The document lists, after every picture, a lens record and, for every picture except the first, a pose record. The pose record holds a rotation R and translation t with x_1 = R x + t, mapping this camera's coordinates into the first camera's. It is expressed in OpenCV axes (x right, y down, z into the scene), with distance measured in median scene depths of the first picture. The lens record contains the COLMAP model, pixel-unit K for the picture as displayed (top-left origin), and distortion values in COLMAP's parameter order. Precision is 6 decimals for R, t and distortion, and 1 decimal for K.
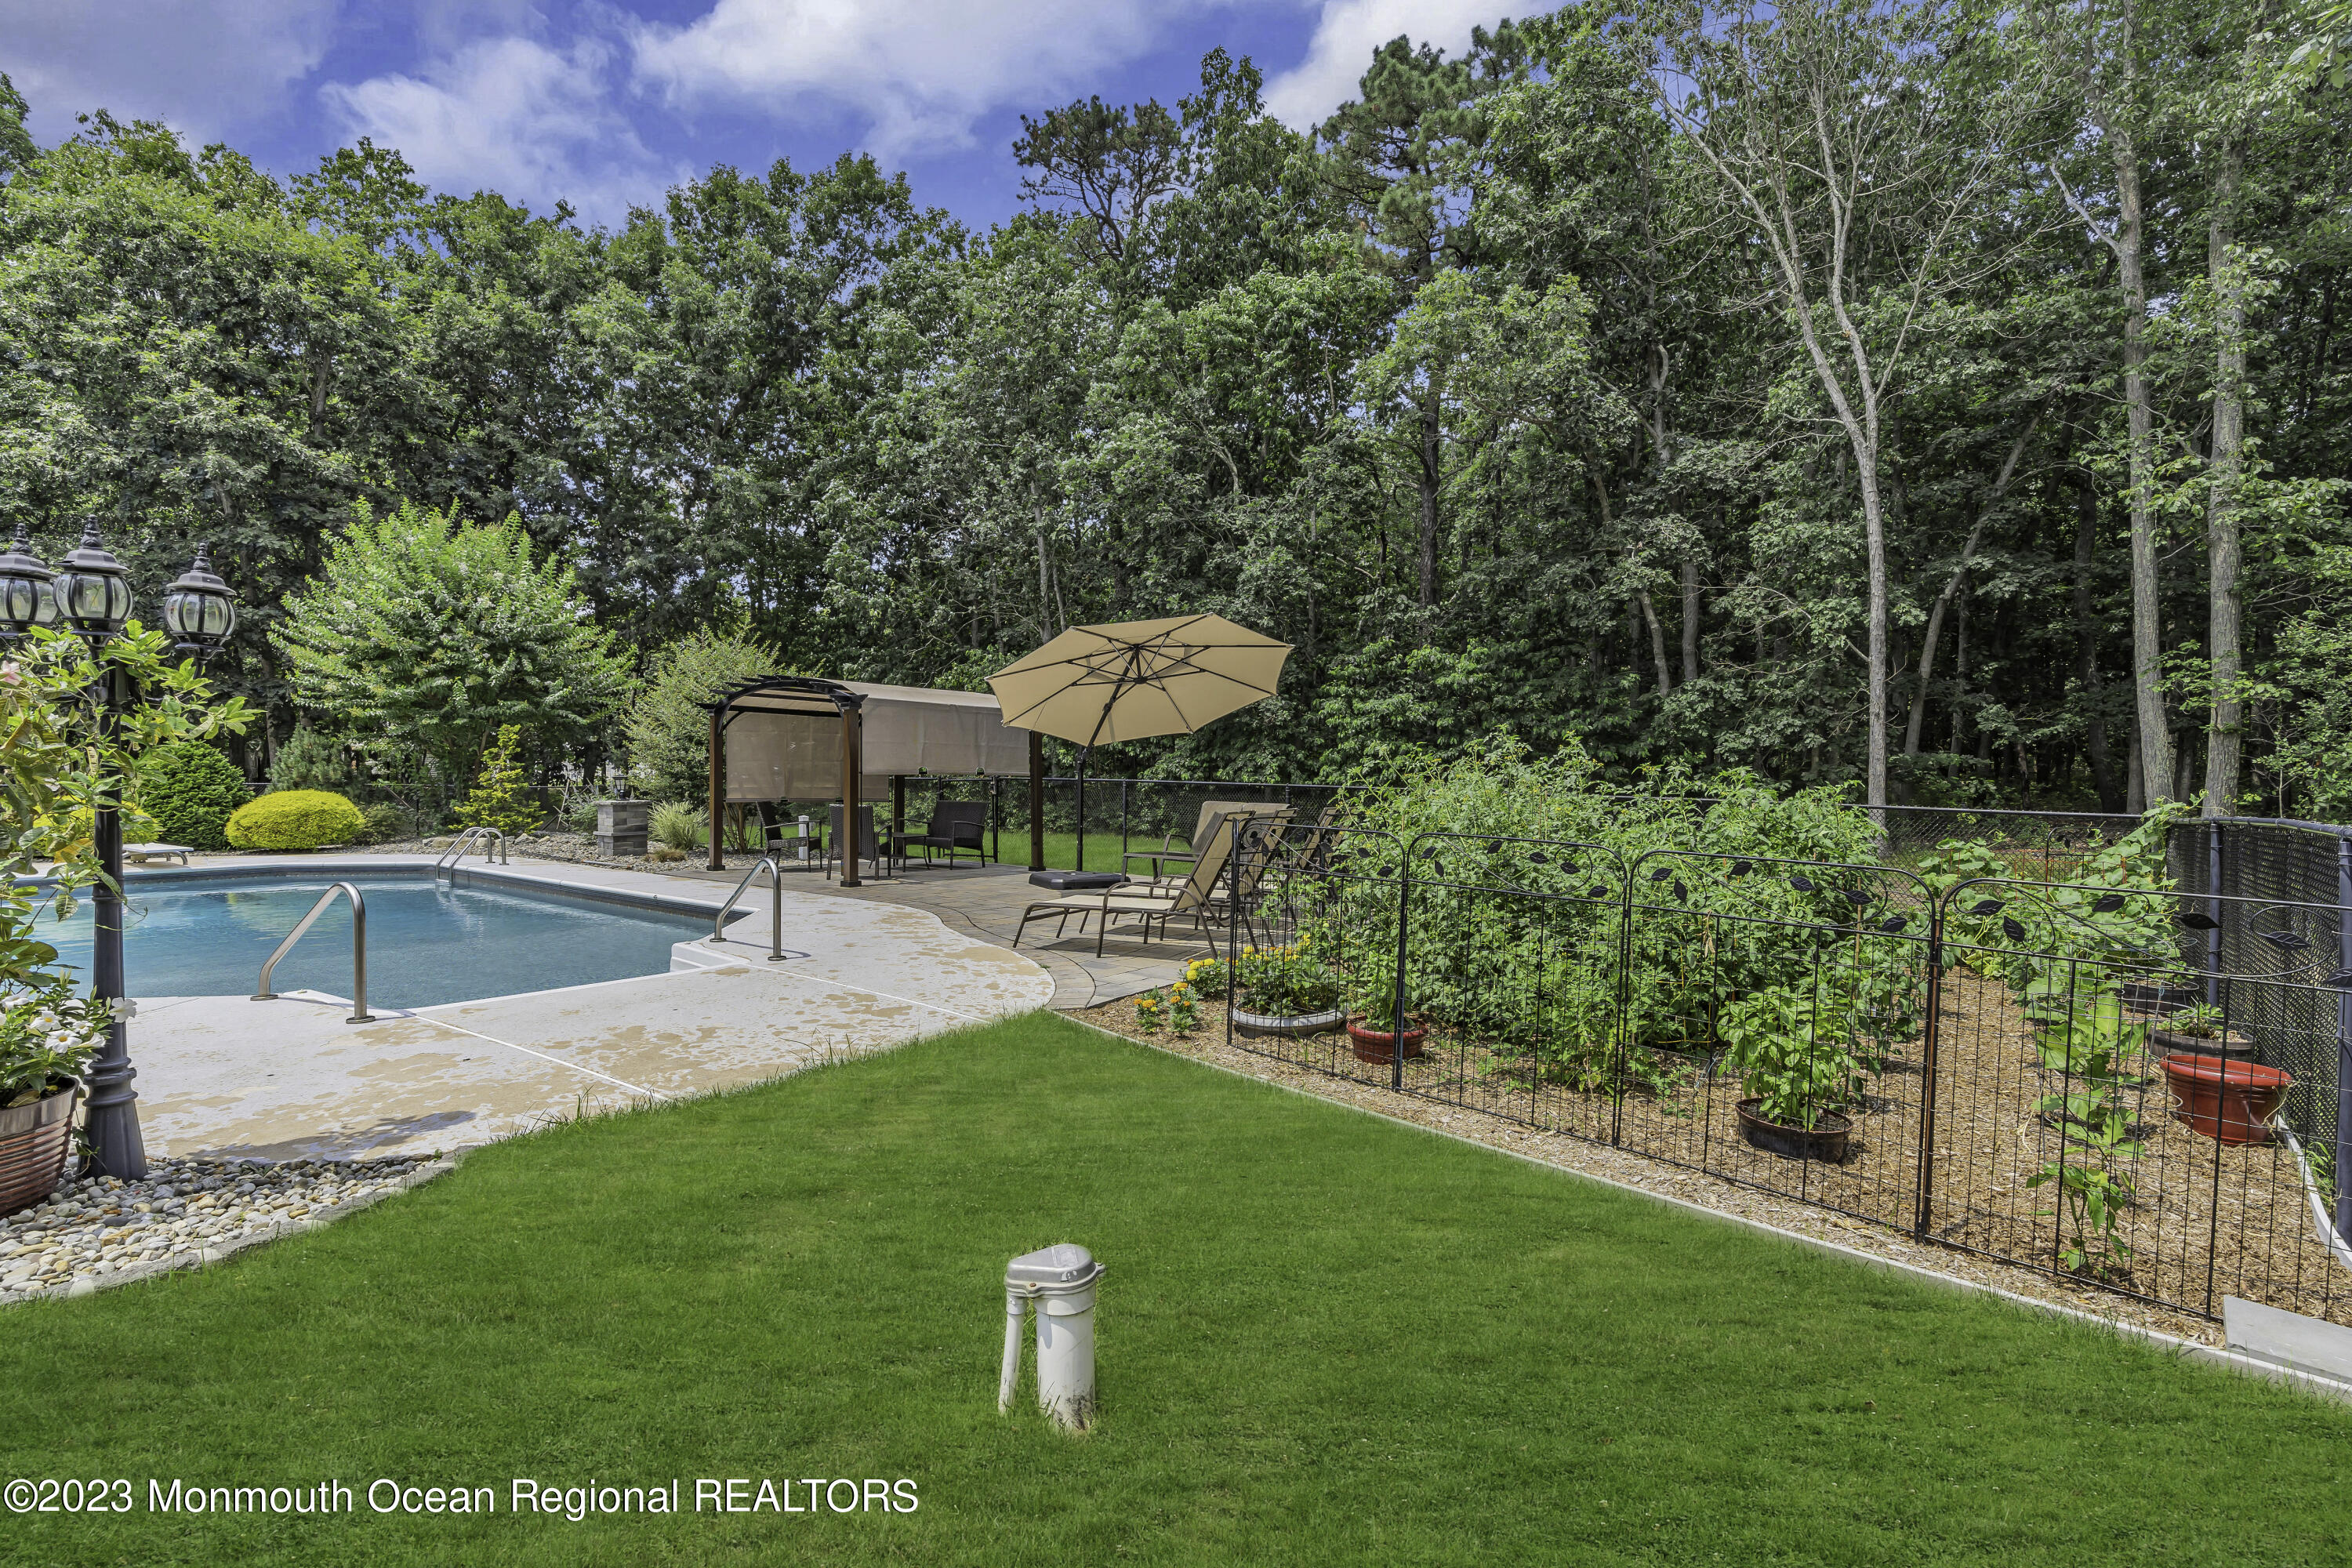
lens RADIAL K [[1064.8, 0, 1189.9], [0, 1064.8, 784.7], [0, 0, 1]] dist [-0.005464, 0.000371]
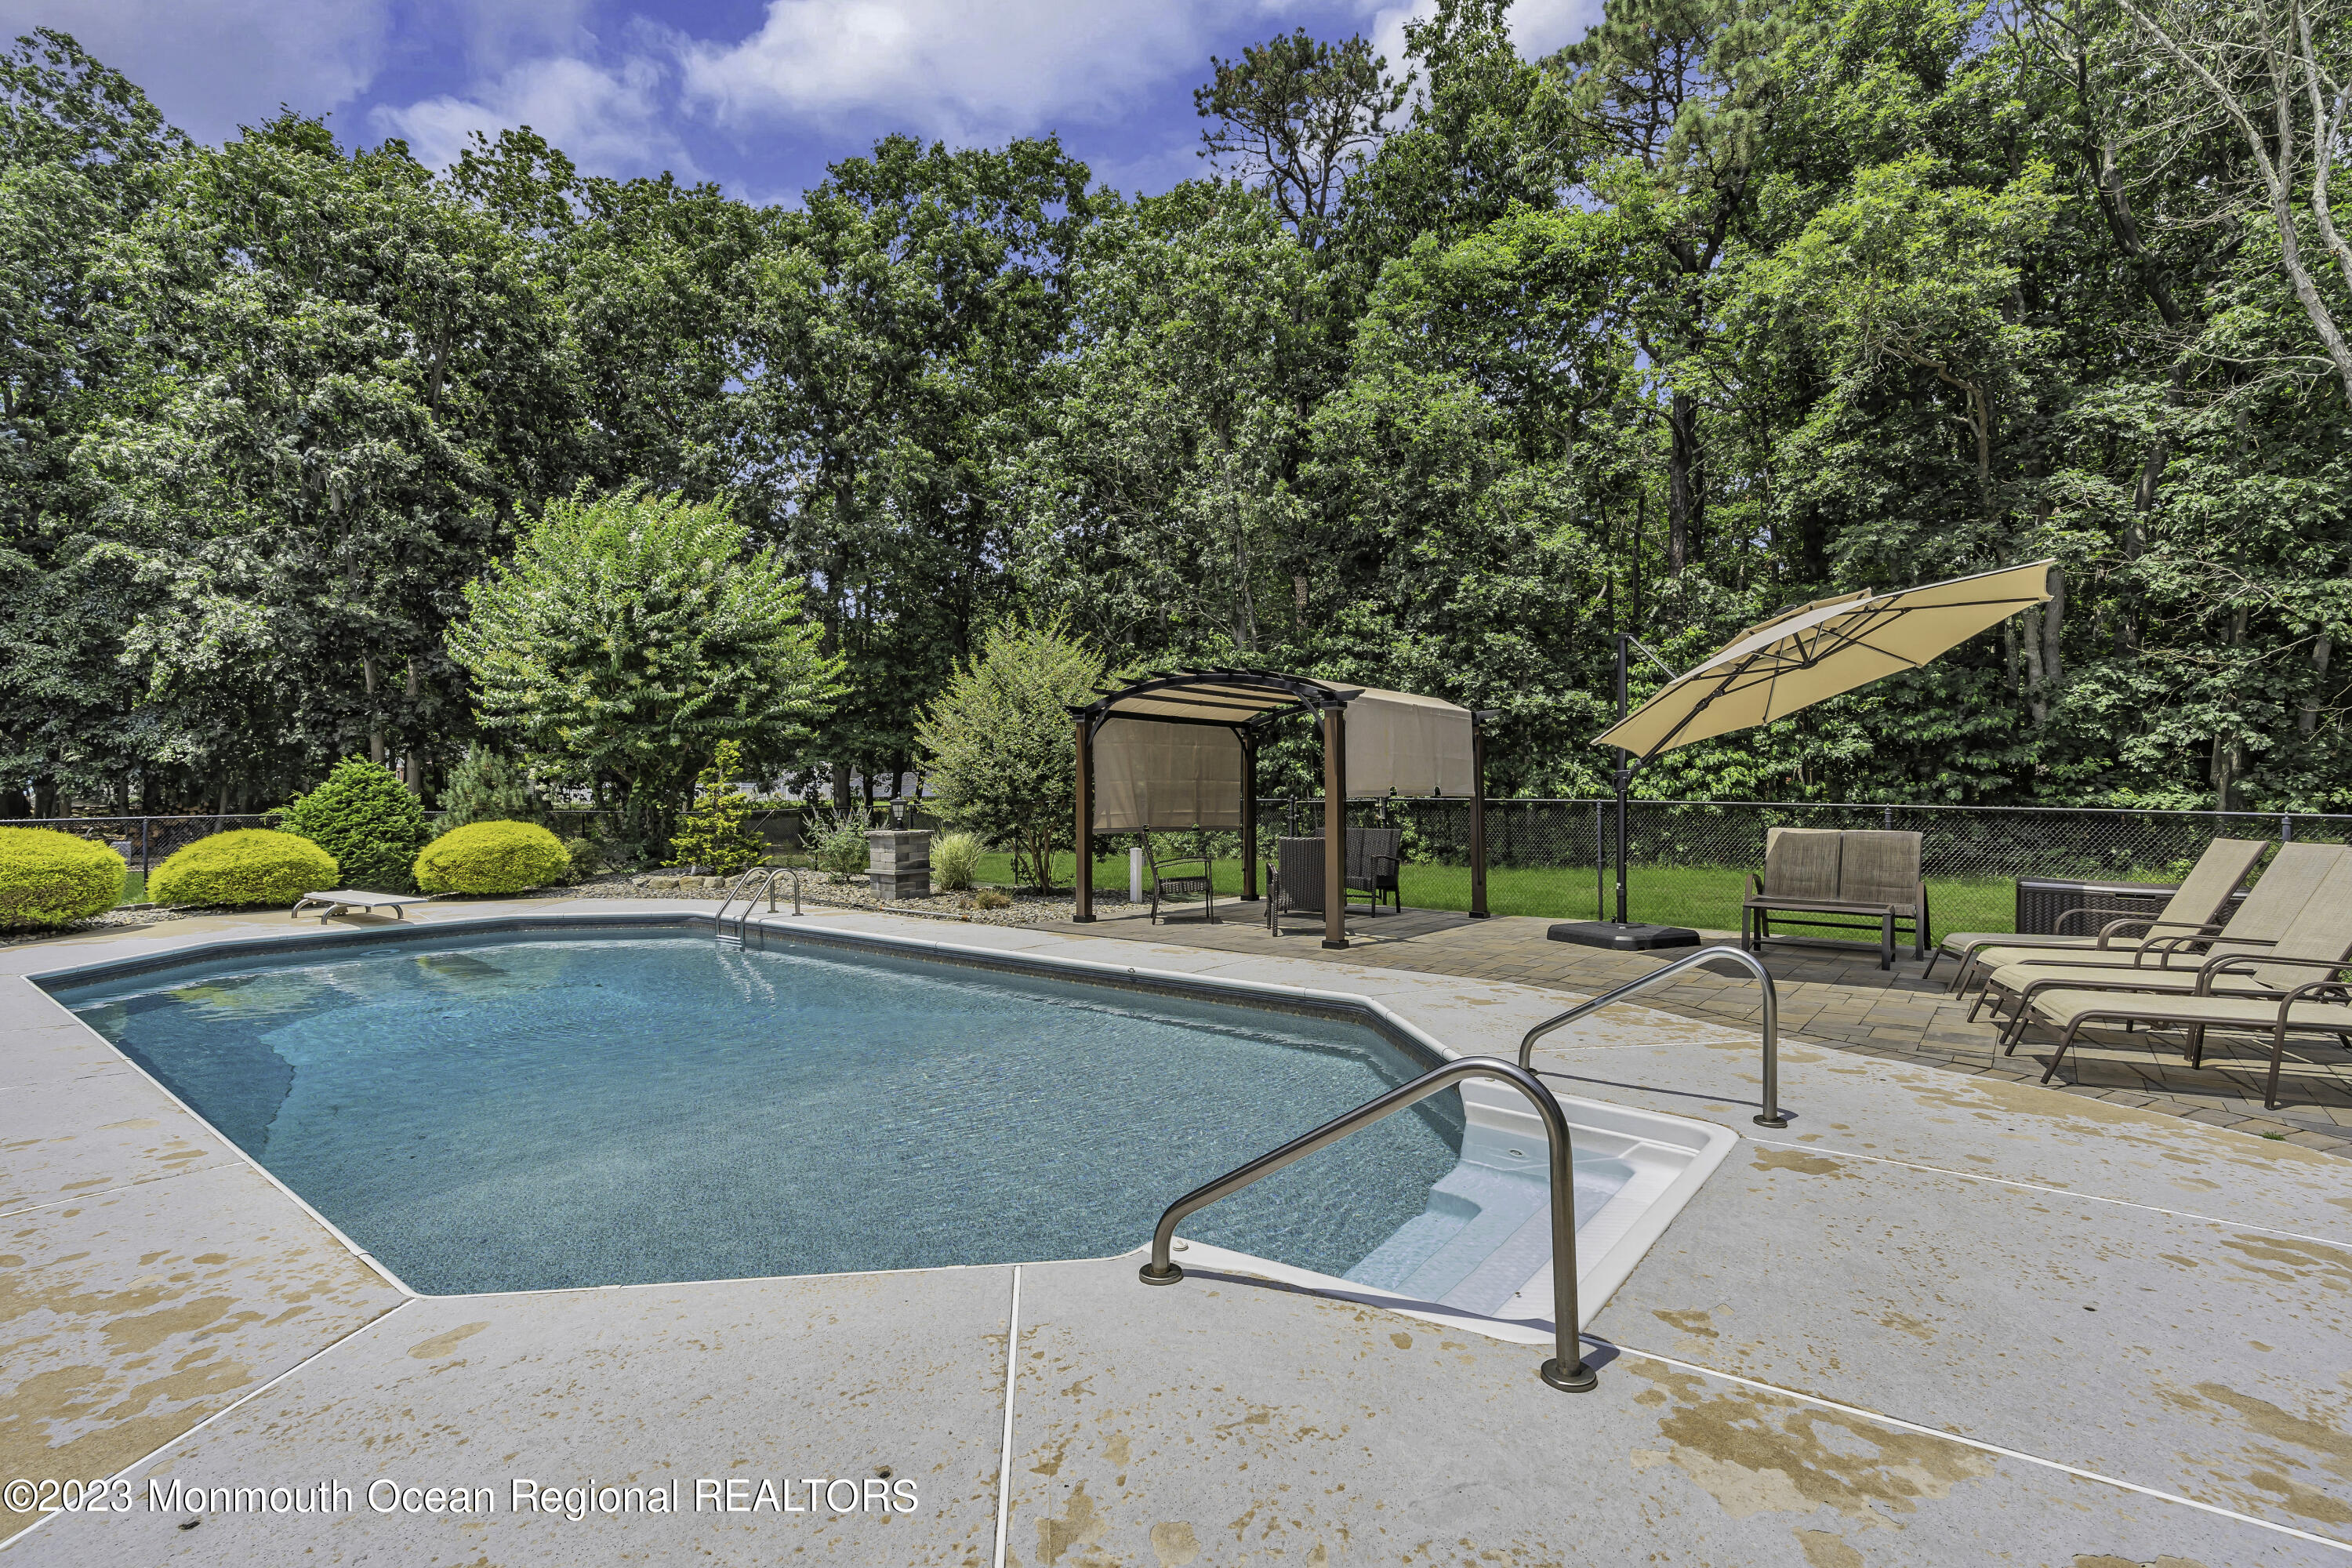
lens RADIAL K [[1091.5, 0, 1198.8], [0, 1091.5, 787.1], [0, 0, 1]] dist [-0.002116, 0.011168]
pose [[0.999181, -0.010098, -0.039192, -0.215025], [0.009453, 0.999818, -0.016588, -0.001521], [0.039352, 0.016204, 0.999094, 0.142980]]
